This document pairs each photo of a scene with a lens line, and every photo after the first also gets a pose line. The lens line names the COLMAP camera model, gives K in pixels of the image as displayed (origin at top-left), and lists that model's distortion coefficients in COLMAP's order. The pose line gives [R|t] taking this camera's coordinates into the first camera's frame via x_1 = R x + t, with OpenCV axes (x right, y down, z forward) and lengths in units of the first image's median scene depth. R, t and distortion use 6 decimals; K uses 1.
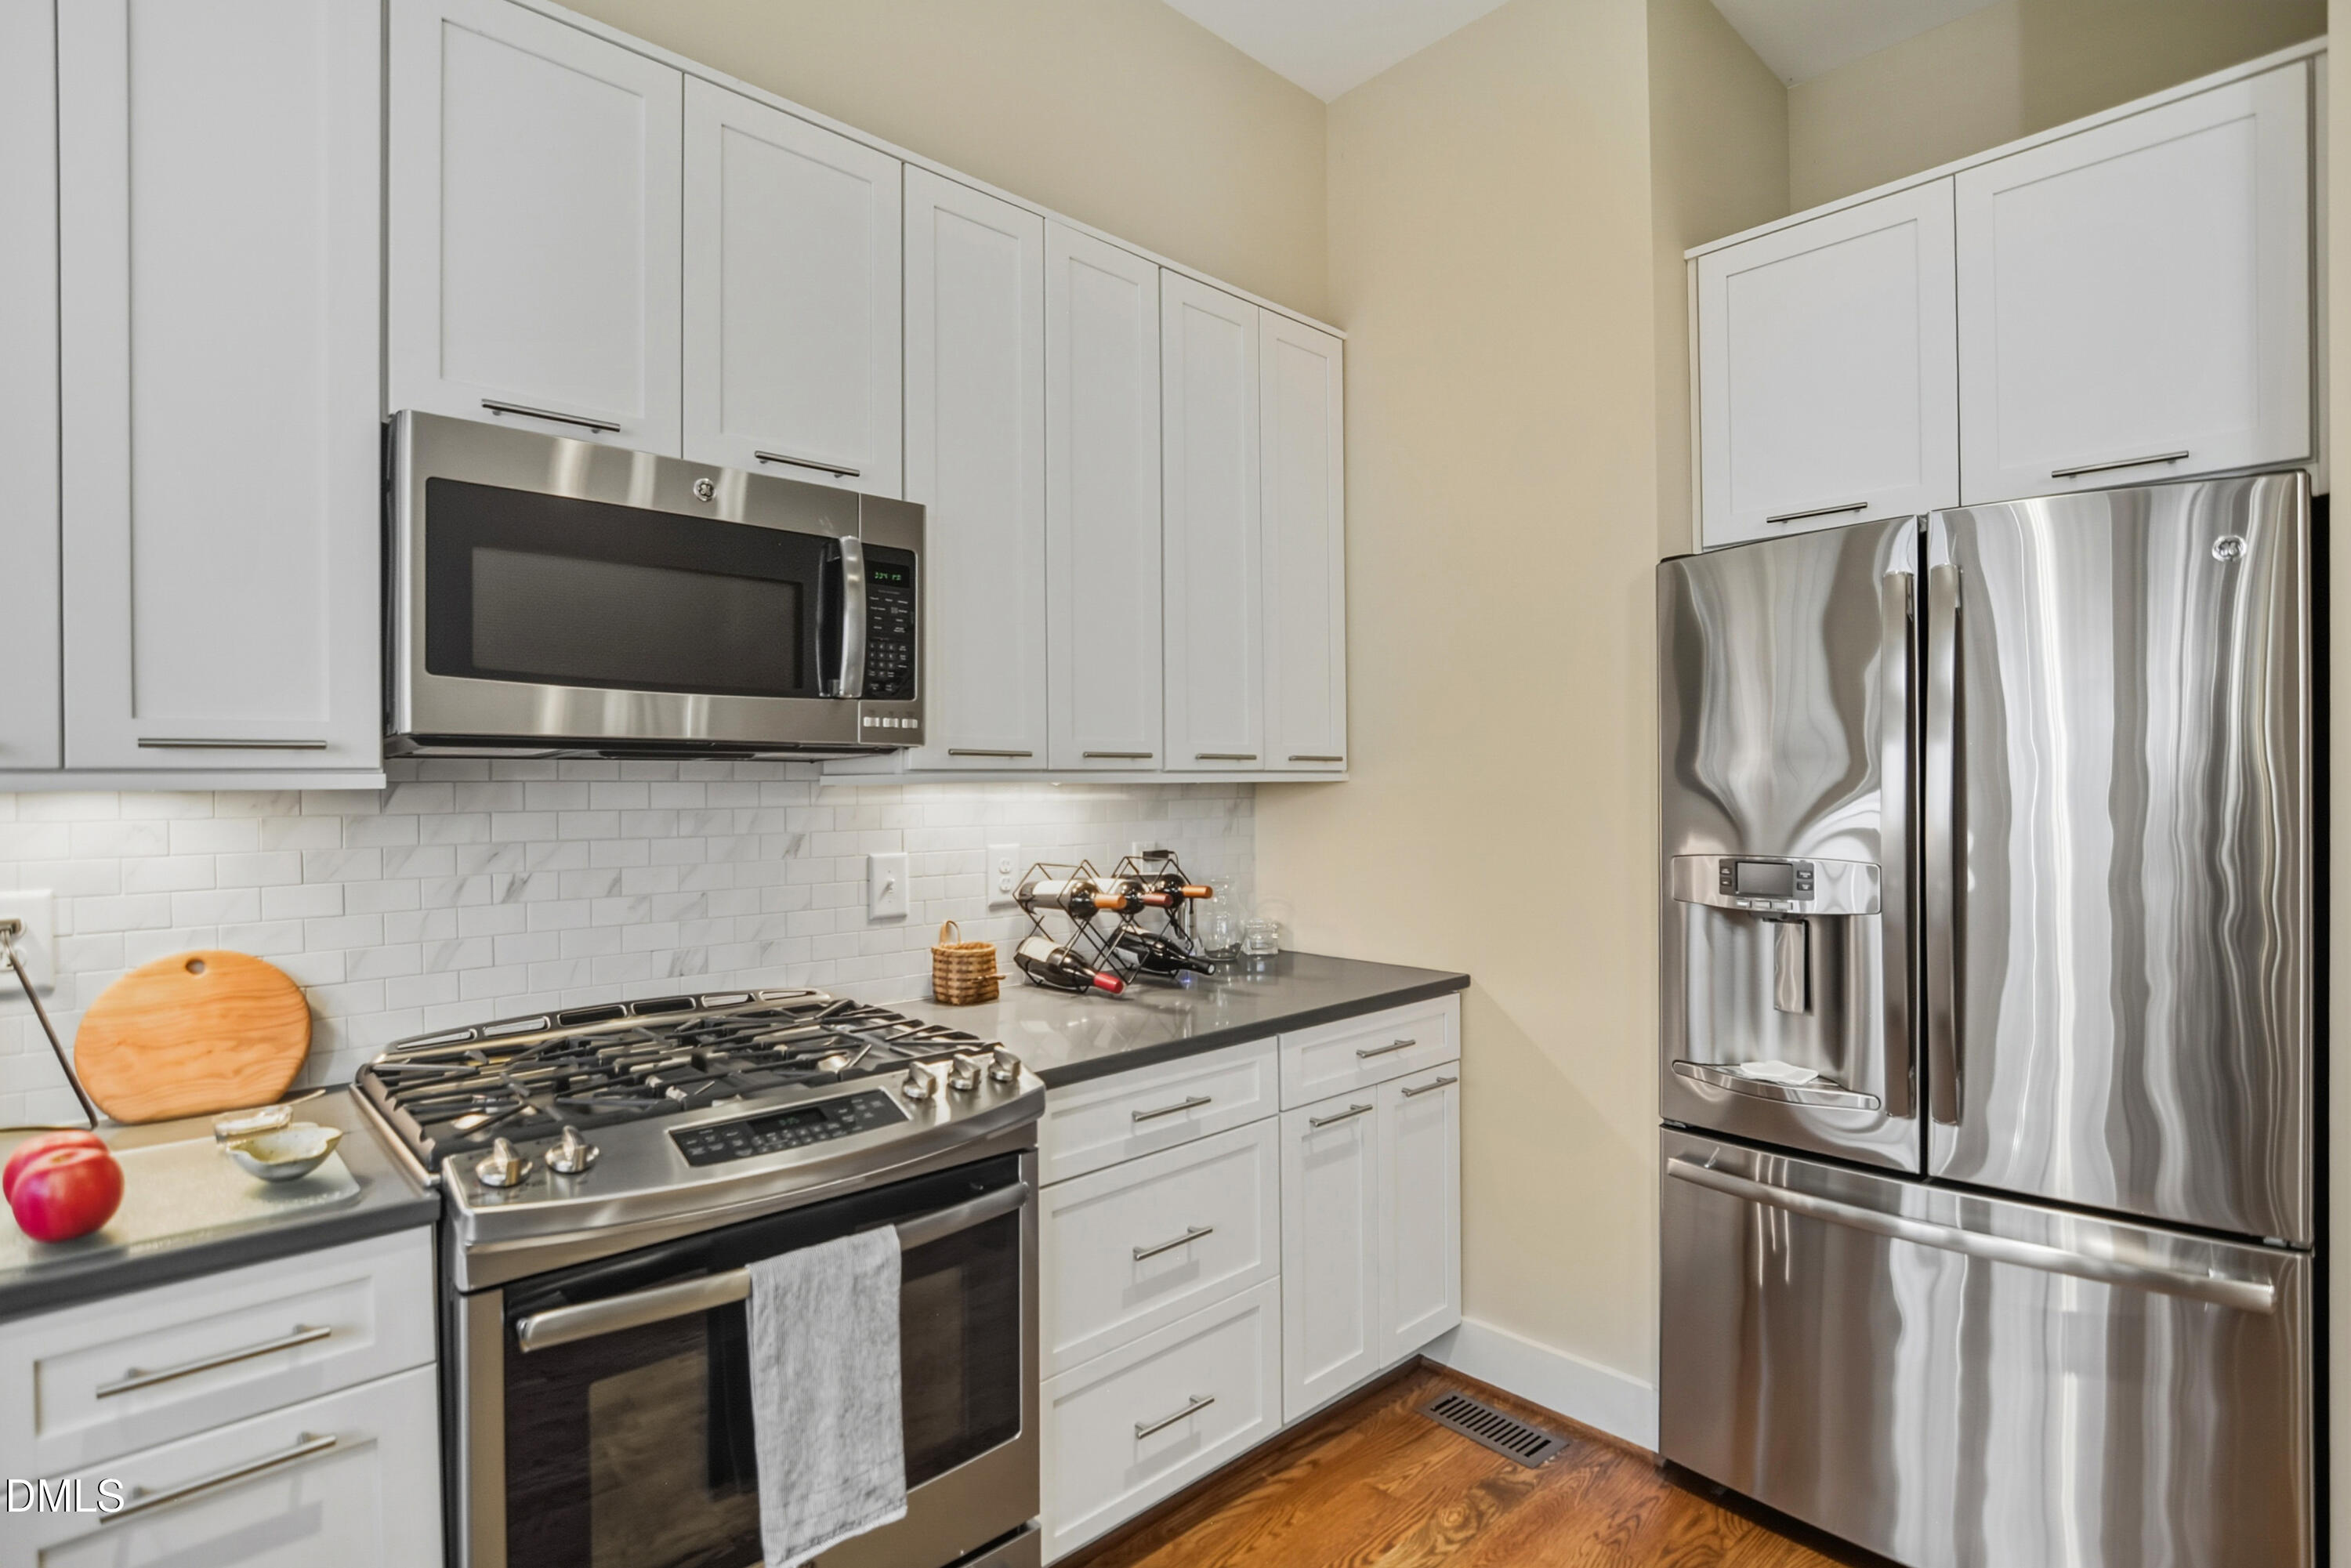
lens RADIAL K [[1148.3, 0, 1155.5], [0, 1148.3, 791.6], [0, 0, 1]] dist [-0.012441, 0.000901]
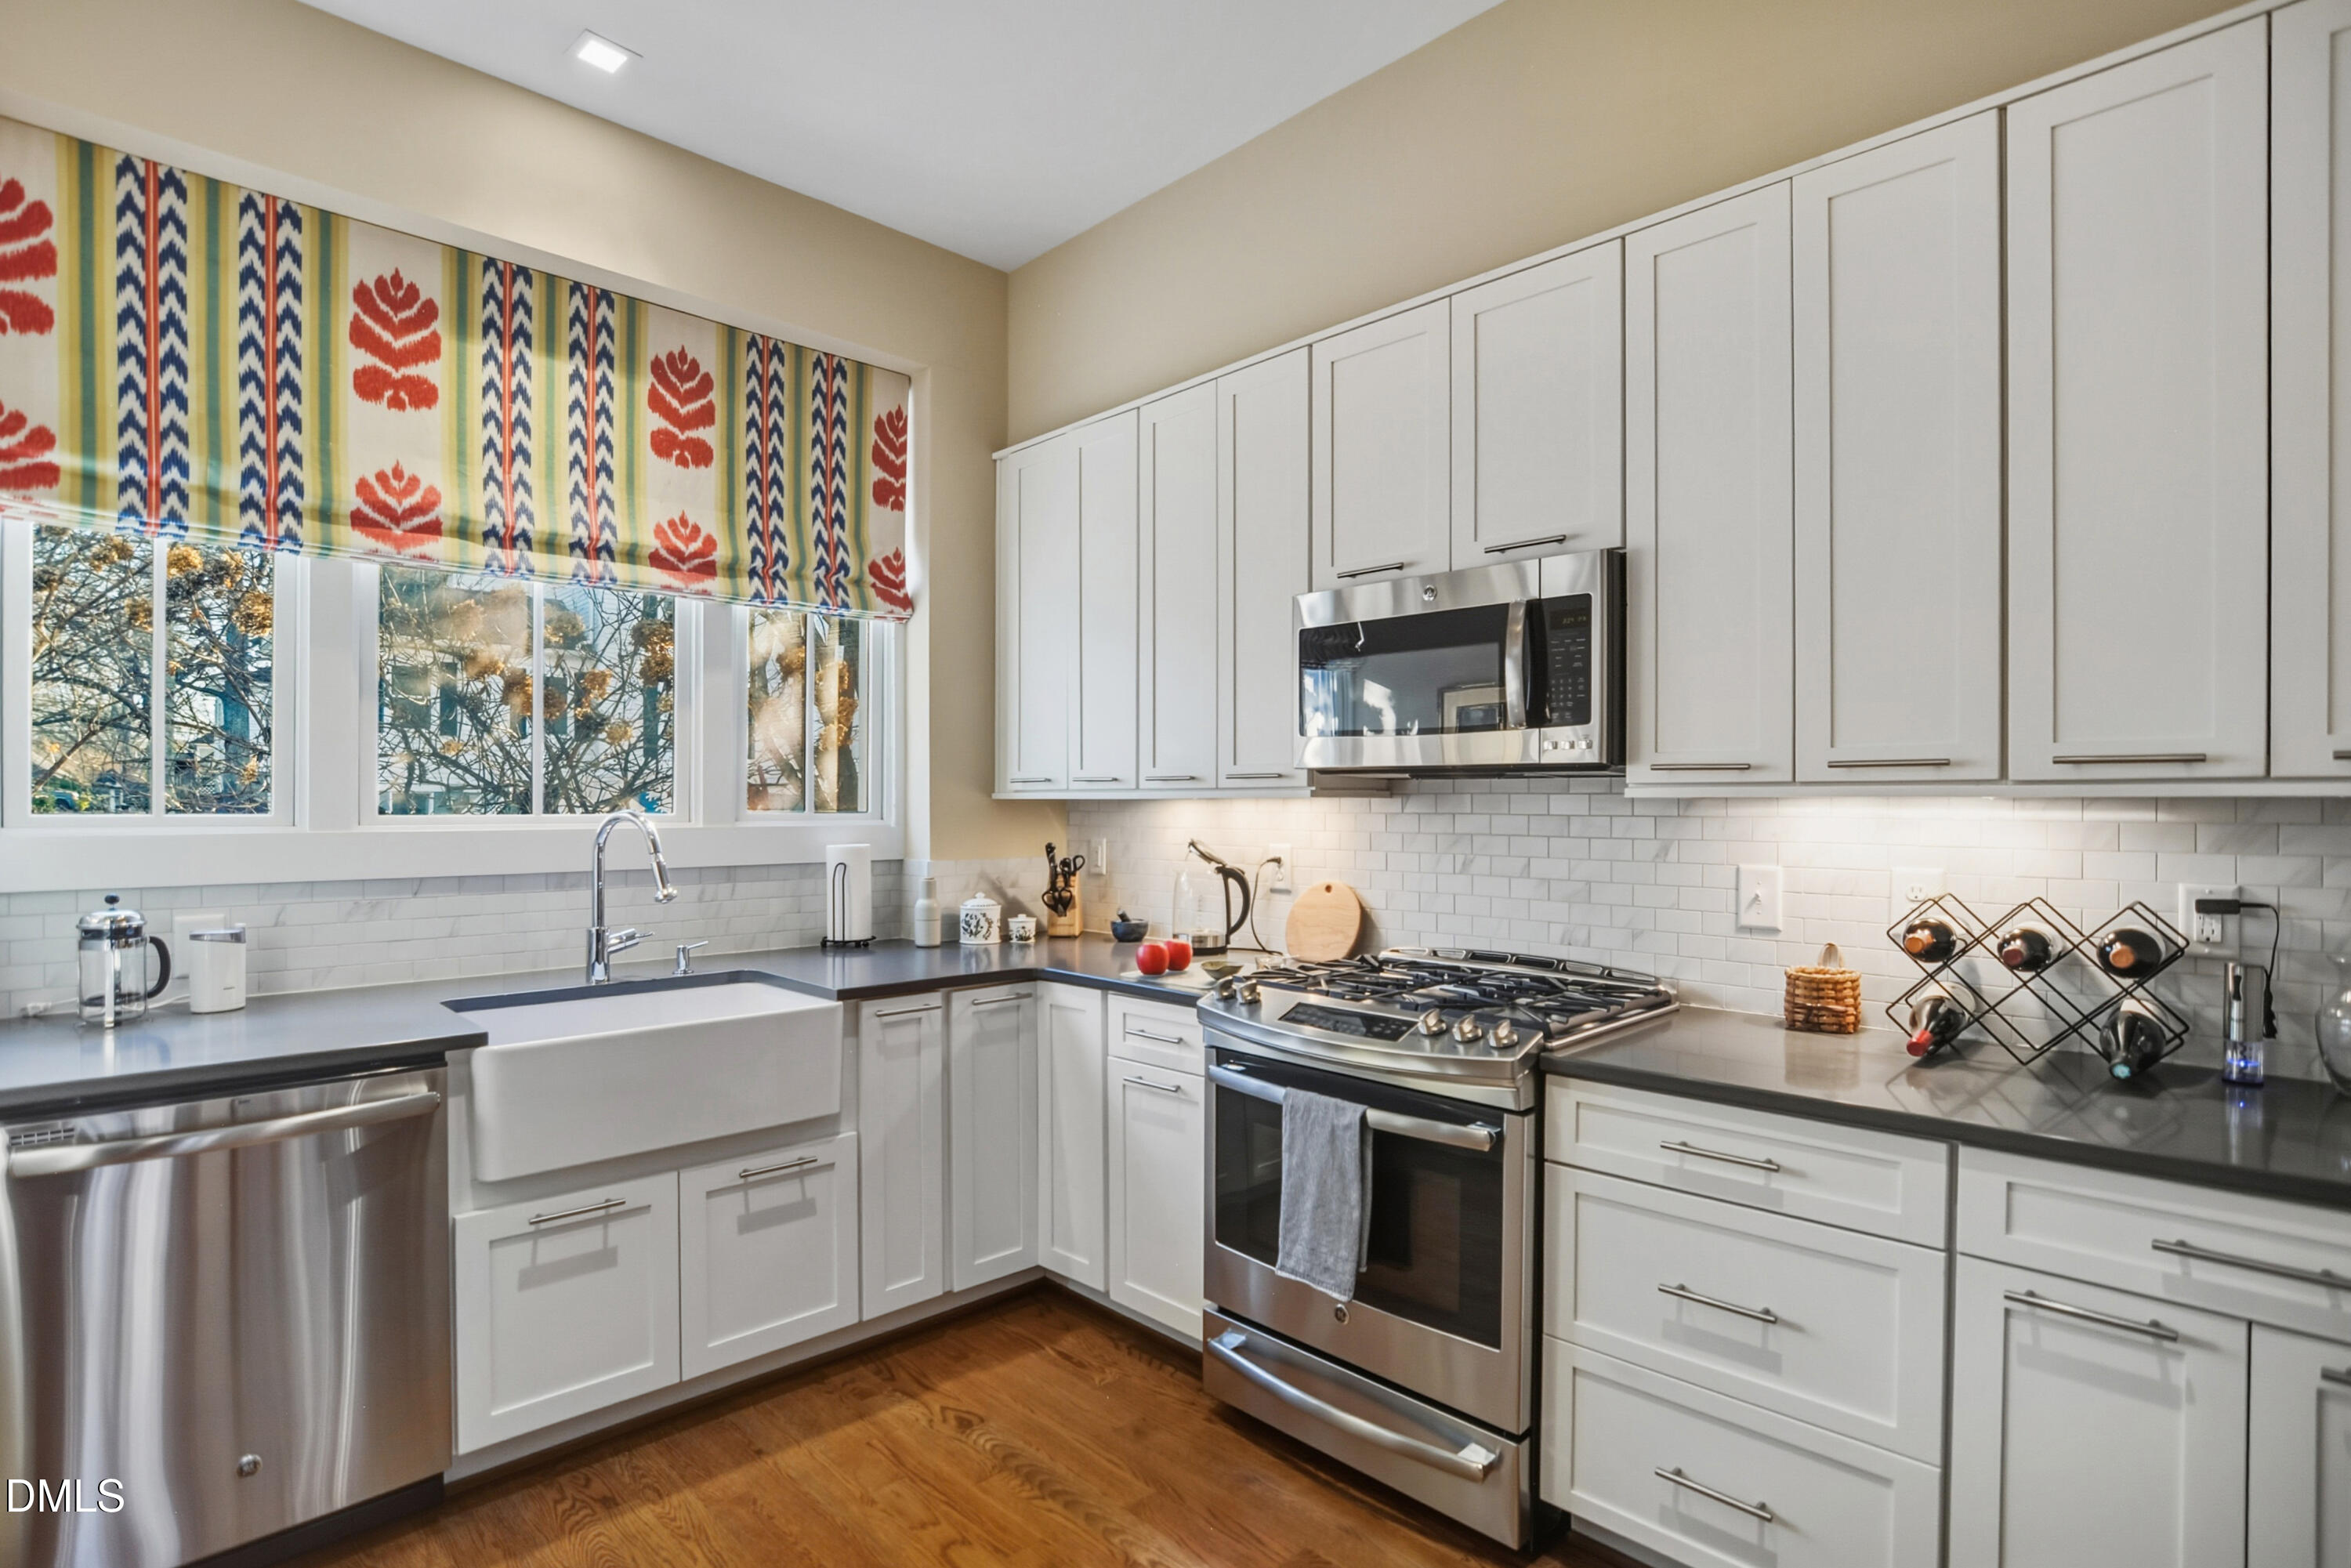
lens RADIAL K [[1208.7, 0, 1175.5], [0, 1208.7, 784.0], [0, 0, 1]] dist [-0.003092, 0.000664]
pose [[0.032263, -0.005414, -0.999465, 0.919801], [-0.008242, 0.999950, -0.005683, -0.008378], [0.999445, 0.008421, 0.032216, 0.515235]]
